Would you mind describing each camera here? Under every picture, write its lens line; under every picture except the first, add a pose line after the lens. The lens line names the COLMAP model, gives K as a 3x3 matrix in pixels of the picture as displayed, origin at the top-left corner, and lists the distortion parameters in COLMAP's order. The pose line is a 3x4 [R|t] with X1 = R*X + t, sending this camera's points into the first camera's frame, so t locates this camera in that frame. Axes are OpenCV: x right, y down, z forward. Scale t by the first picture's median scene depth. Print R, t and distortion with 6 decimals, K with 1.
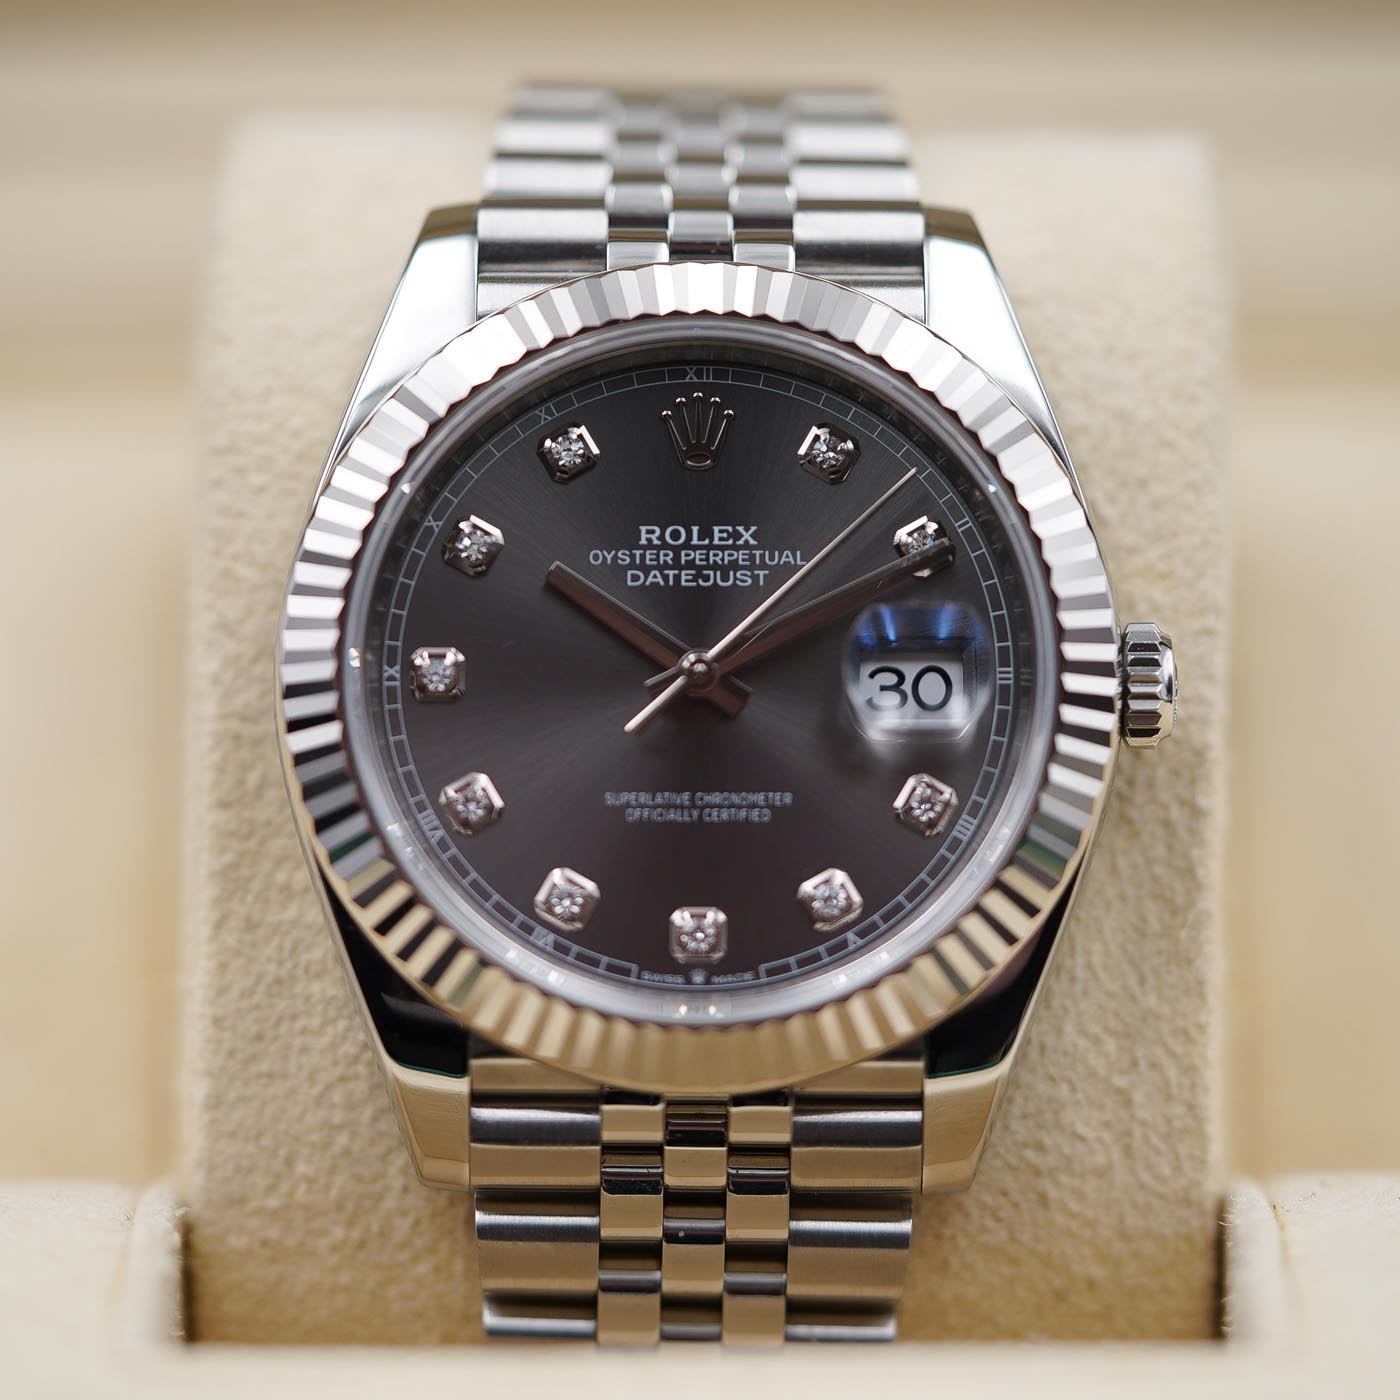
lens RADIAL K [[7796.8, 0, 700.0], [0, 7796.8, 700.0], [0, 0, 1]] dist [1.881265, -3.340864]
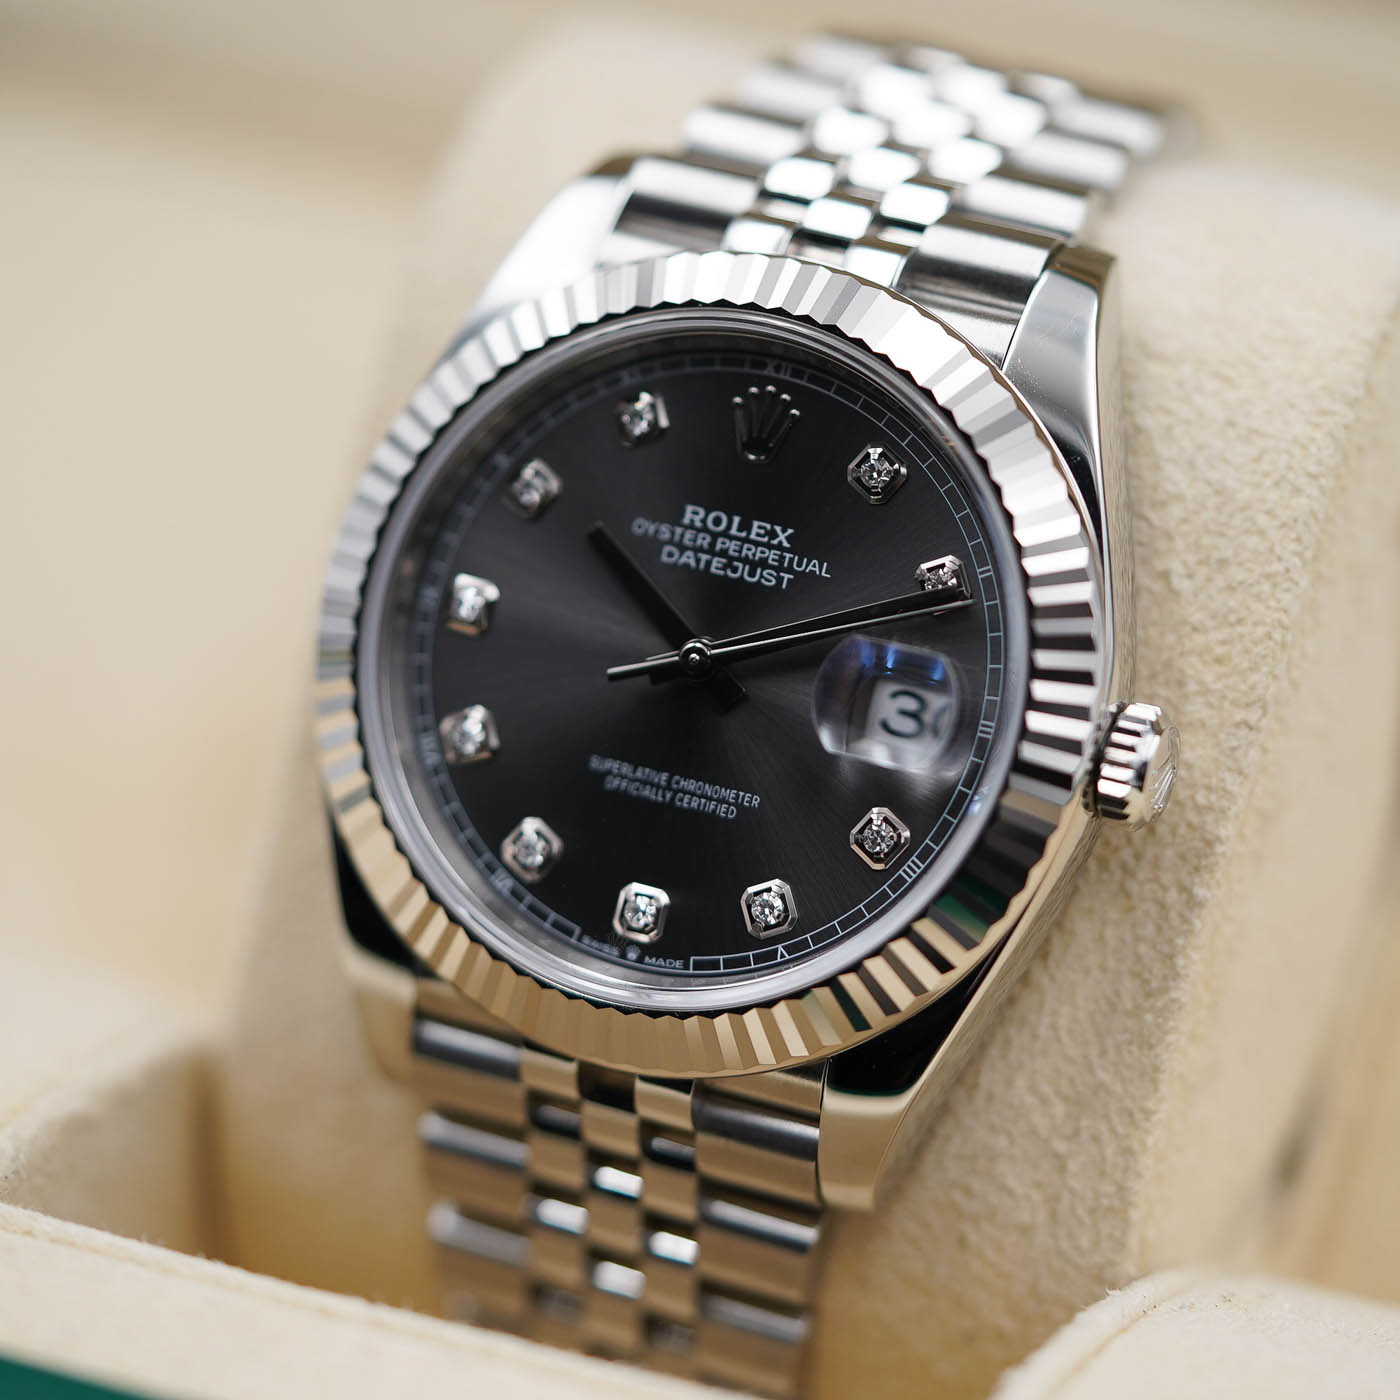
lens RADIAL K [[7796.8, 0, 700.0], [0, 7796.8, 700.0], [0, 0, 1]] dist [1.881265, -3.340864]
pose [[0.918934, 0.220125, -0.327270, 0.326037], [-0.193808, 0.974694, 0.111400, -0.109186], [0.343510, -0.038942, 0.938341, 0.049771]]
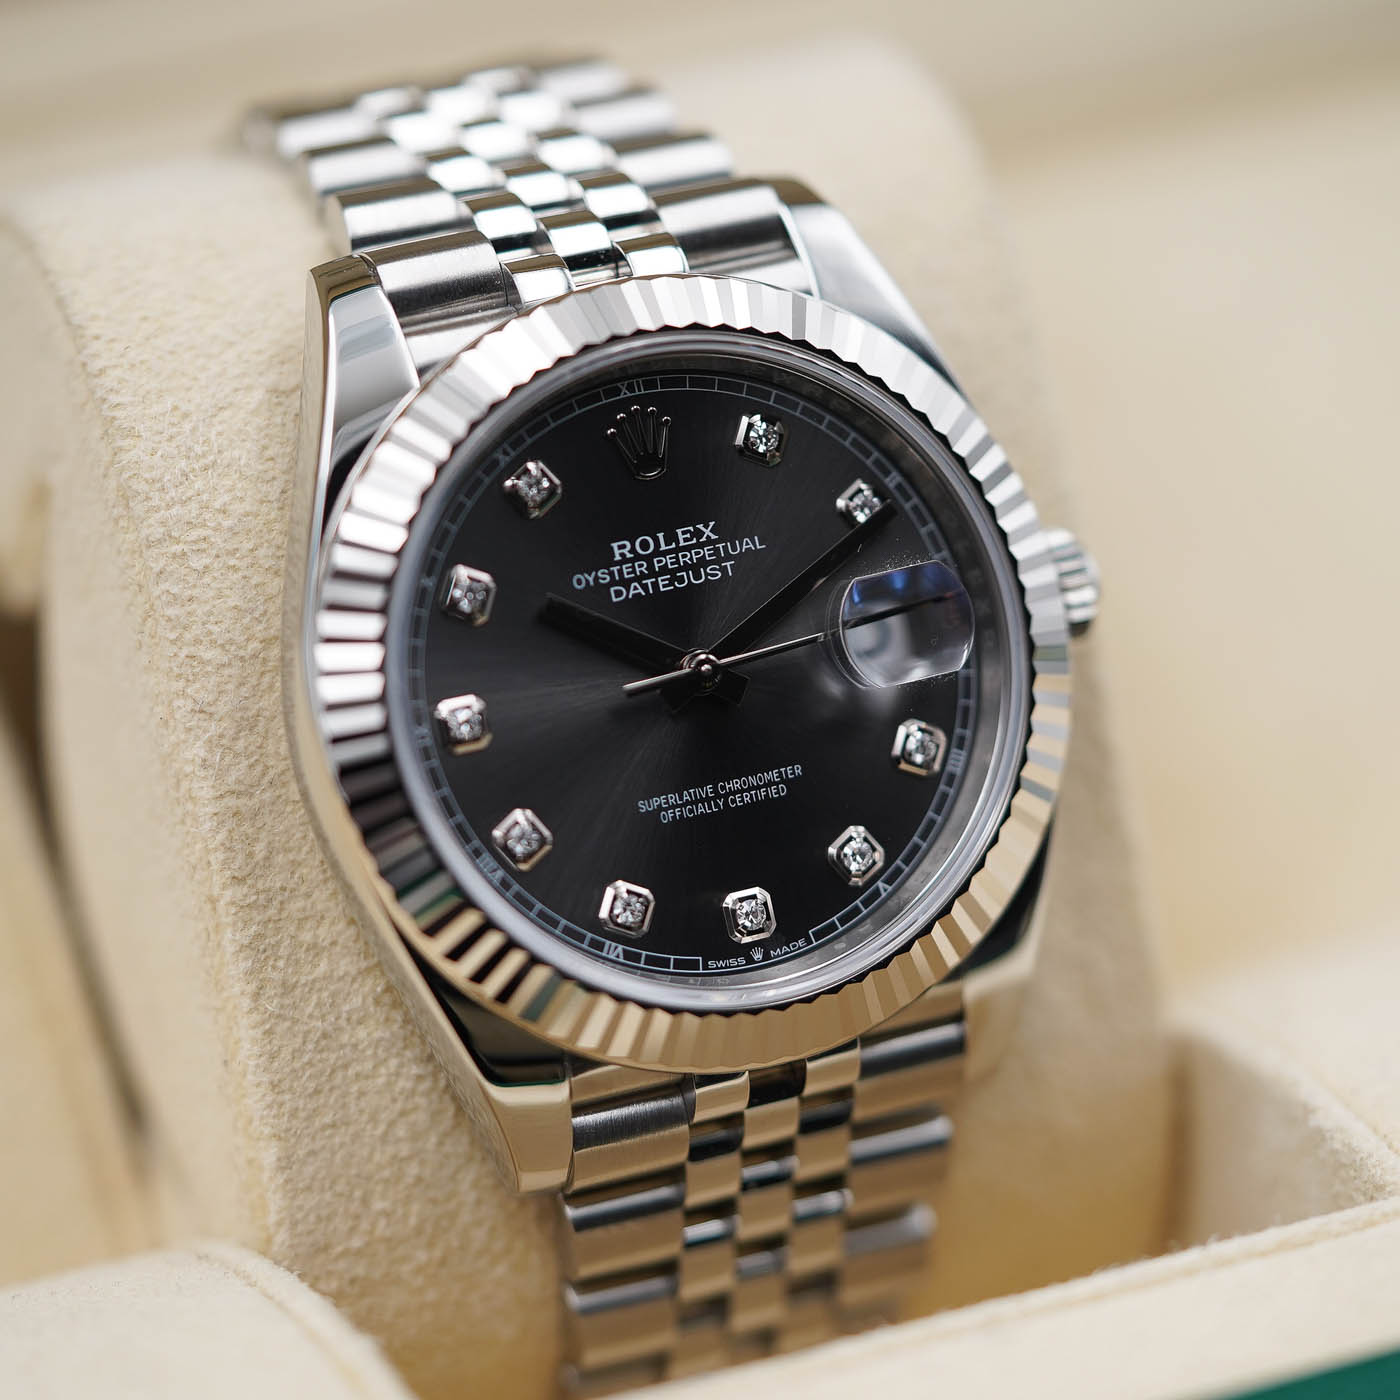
lens RADIAL K [[7796.8, 0, 700.0], [0, 7796.8, 700.0], [0, 0, 1]] dist [1.881265, -3.340864]
pose [[0.918596, -0.210962, 0.334181, -0.345520], [0.171275, 0.974579, 0.144433, -0.148669], [-0.356155, -0.075438, 0.931377, 0.021298]]
